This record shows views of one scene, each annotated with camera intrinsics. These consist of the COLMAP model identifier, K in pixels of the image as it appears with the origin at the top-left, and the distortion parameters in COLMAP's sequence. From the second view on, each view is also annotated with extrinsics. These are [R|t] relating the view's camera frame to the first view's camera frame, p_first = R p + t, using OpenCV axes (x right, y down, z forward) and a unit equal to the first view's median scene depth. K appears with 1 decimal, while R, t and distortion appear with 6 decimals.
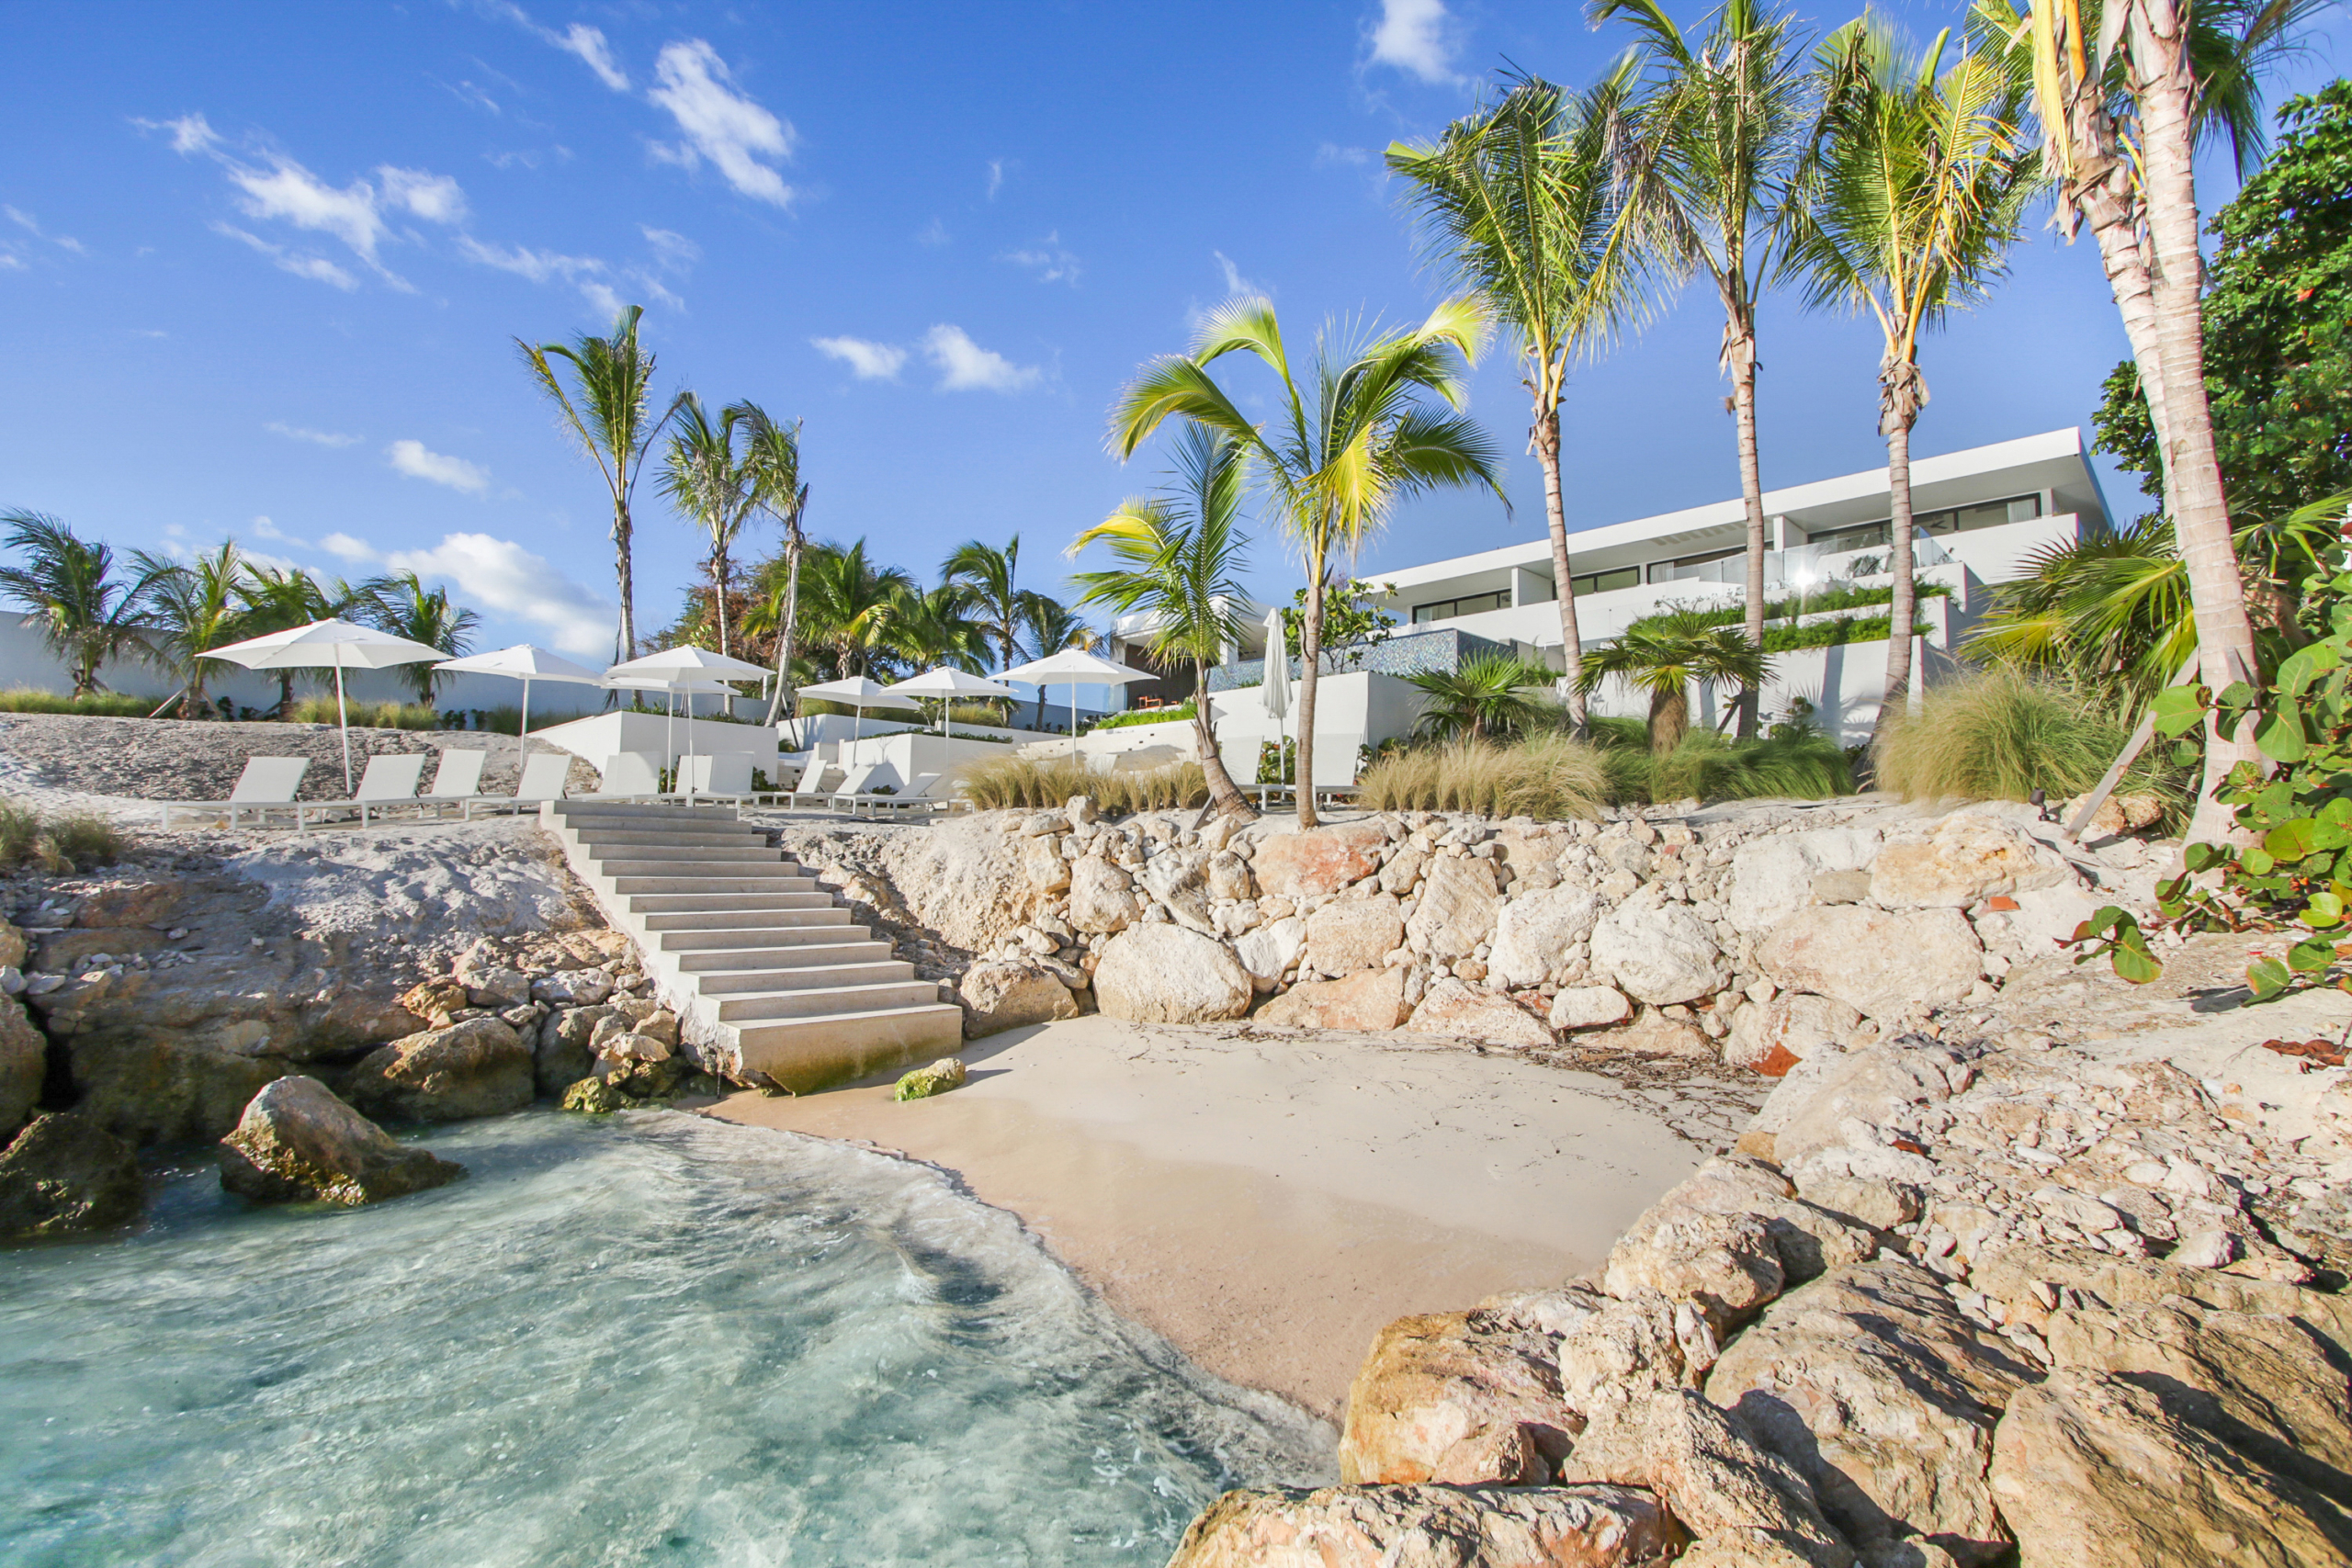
lens RADIAL K [[1075.9, 0, 1181.8], [0, 1075.9, 781.5], [0, 0, 1]] dist [-0.021647, 0.005106]
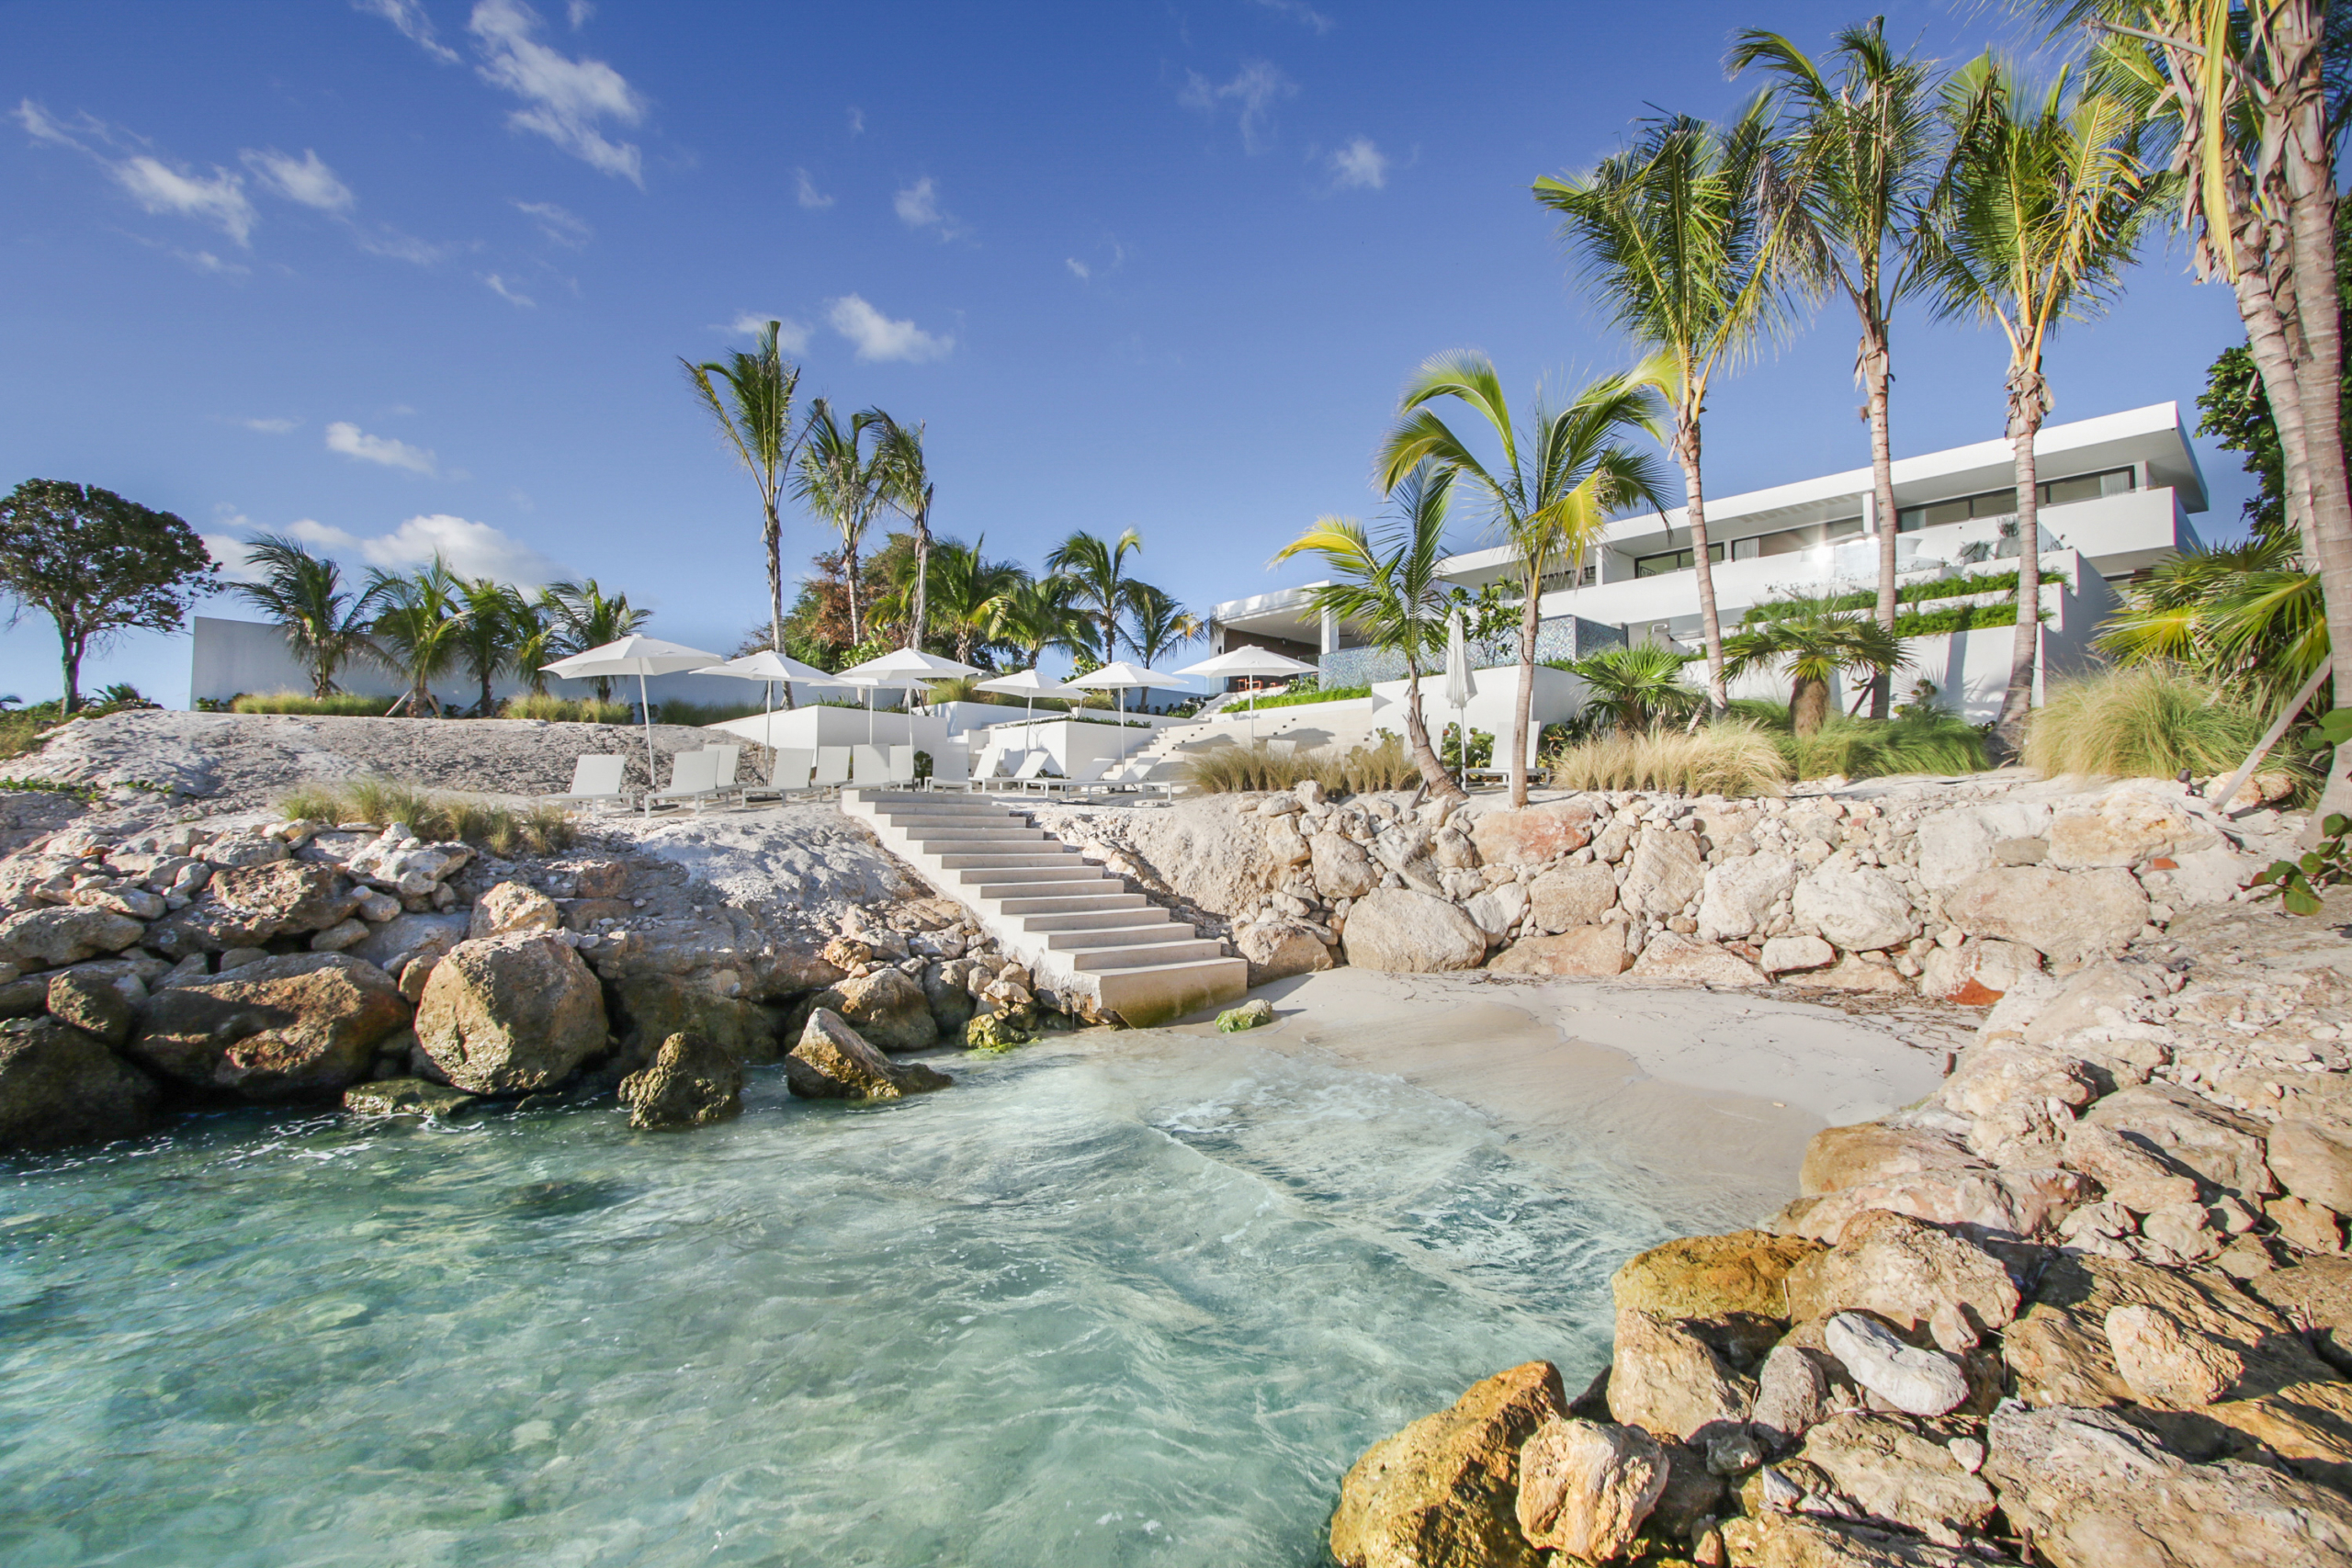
lens RADIAL K [[1075.9, 0, 1180.3], [0, 1075.9, 781.2], [0, 0, 1]] dist [-0.021647, 0.005106]
pose [[0.999066, -0.011973, -0.041510, -0.198672], [0.012915, 0.999663, 0.022505, -0.014823], [0.041226, -0.023020, 0.998885, -0.172301]]
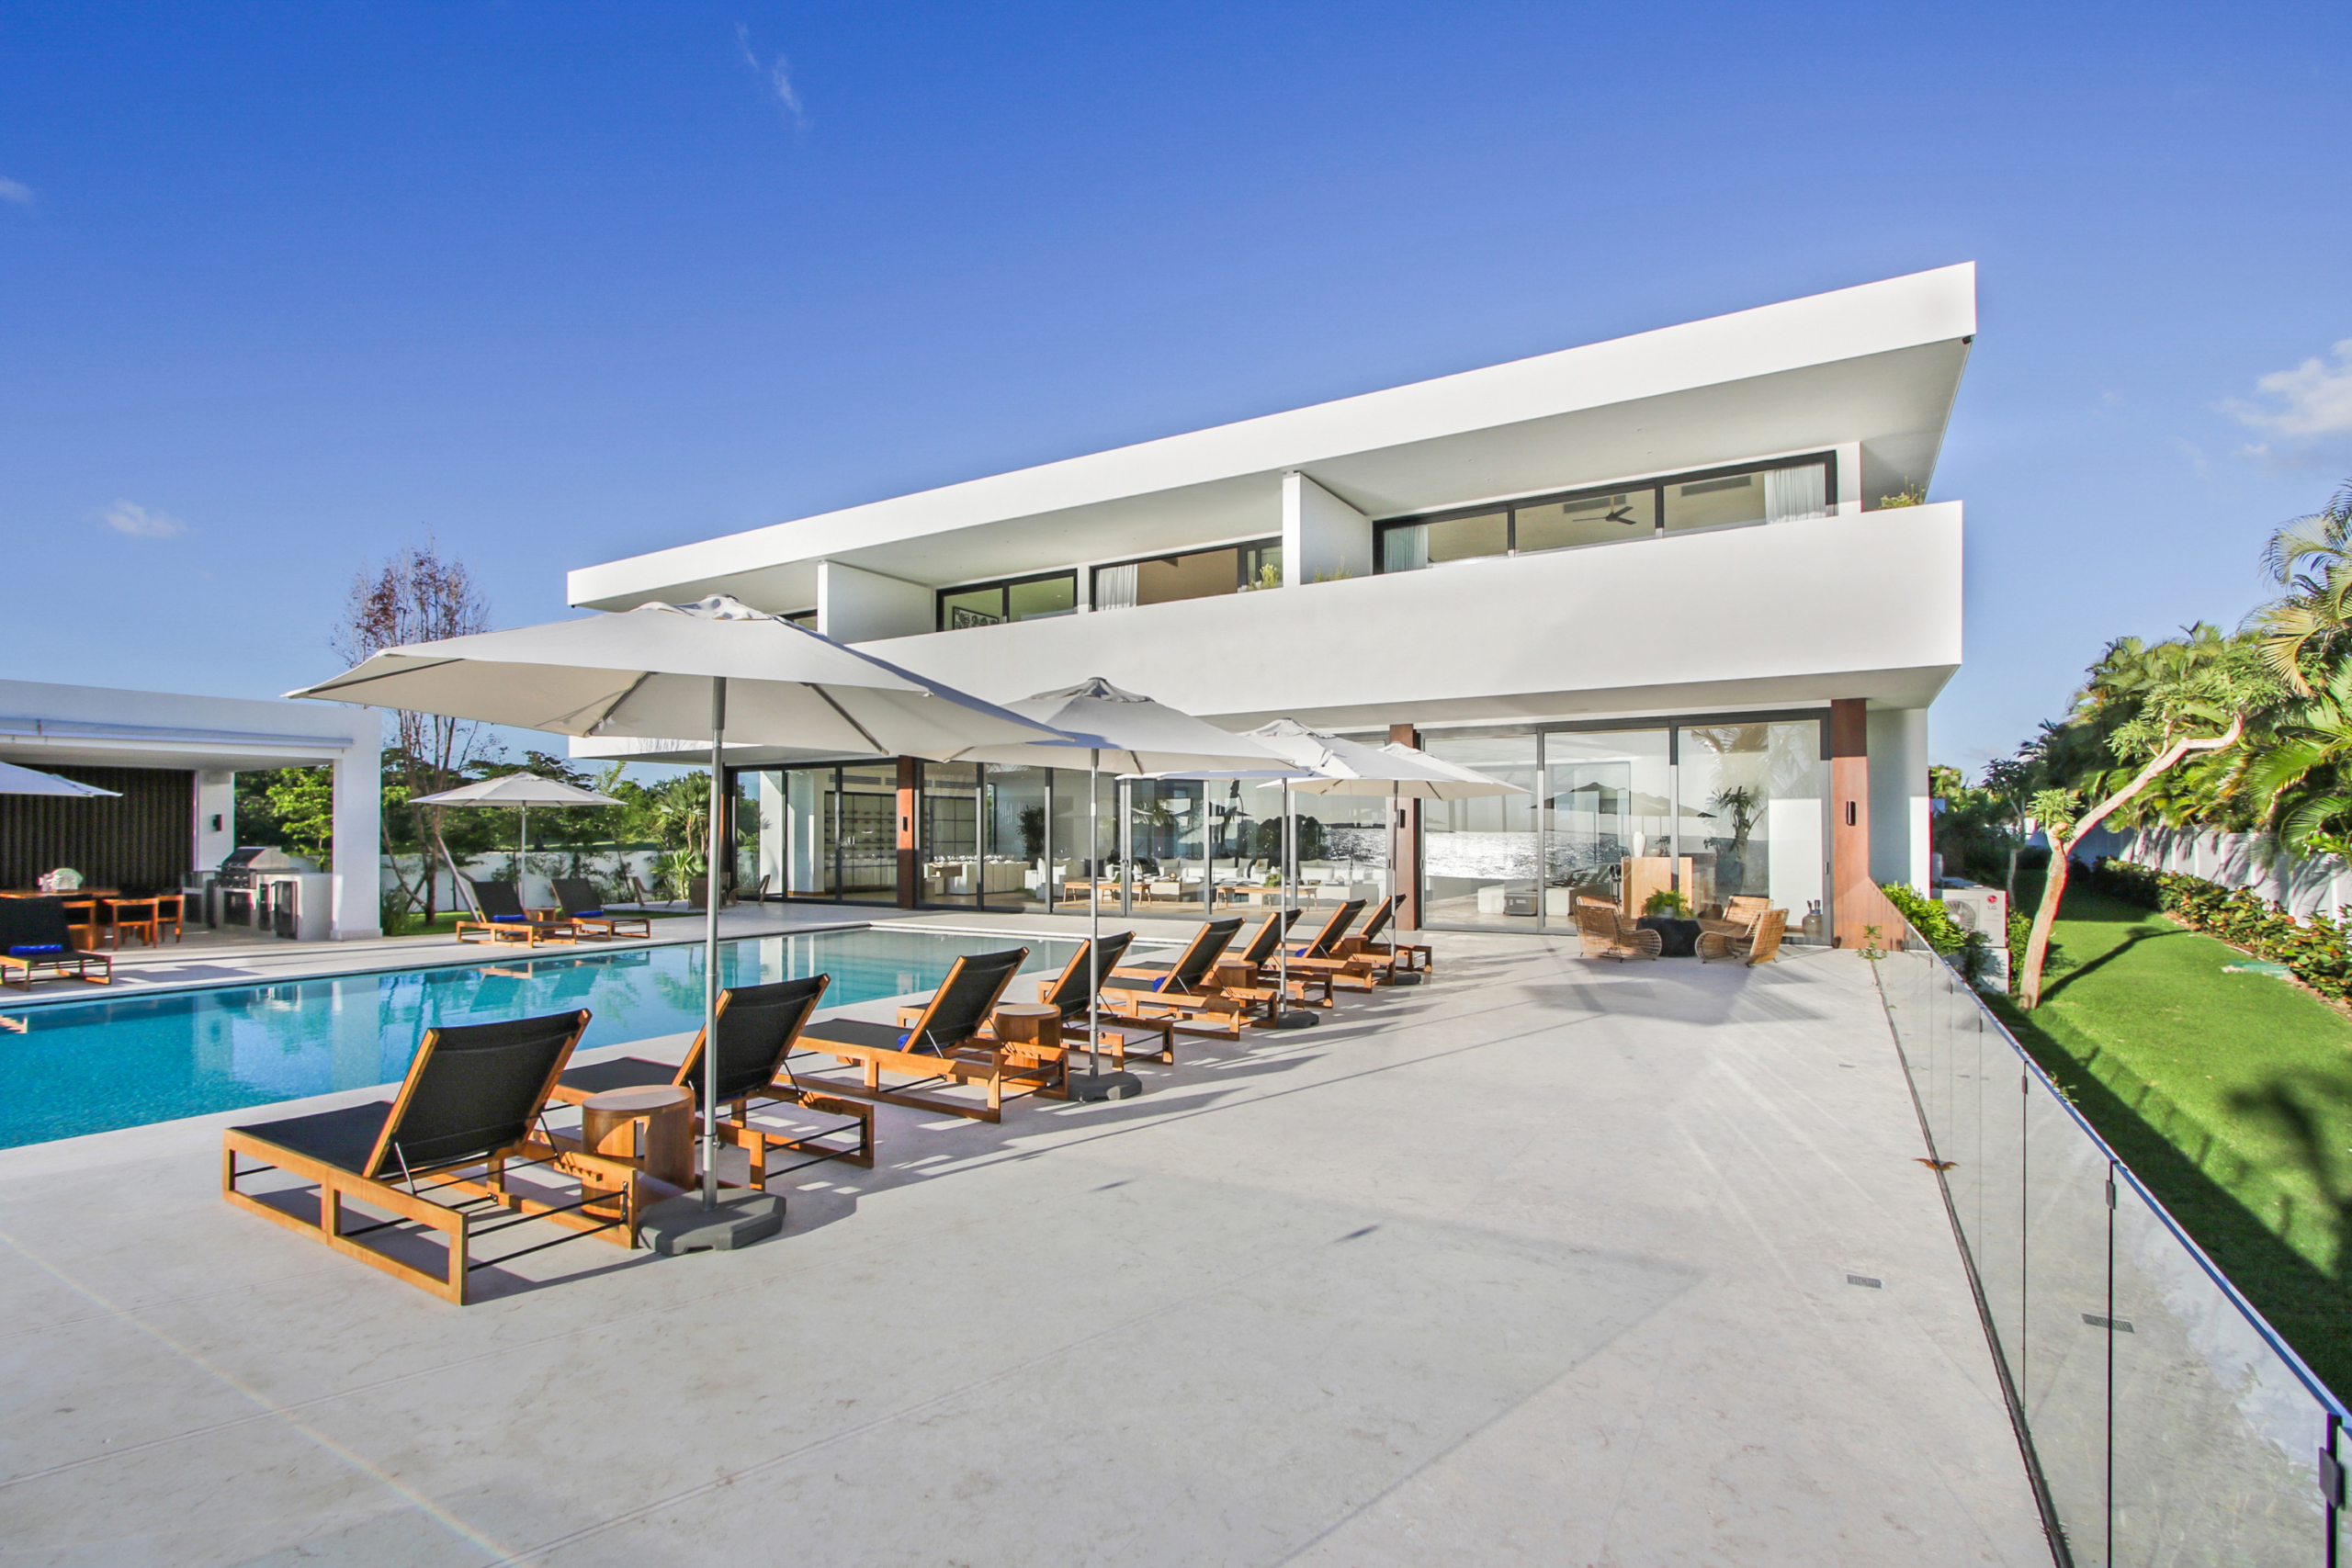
lens RADIAL K [[1075.9, 0, 1182.0], [0, 1075.9, 805.3], [0, 0, 1]] dist [-0.021647, 0.005106]
pose [[0.967780, -0.008043, 0.251669, 1.379197], [-0.003042, 0.999043, 0.043624, -0.456111], [-0.251779, -0.042984, 0.966830, 2.007773]]
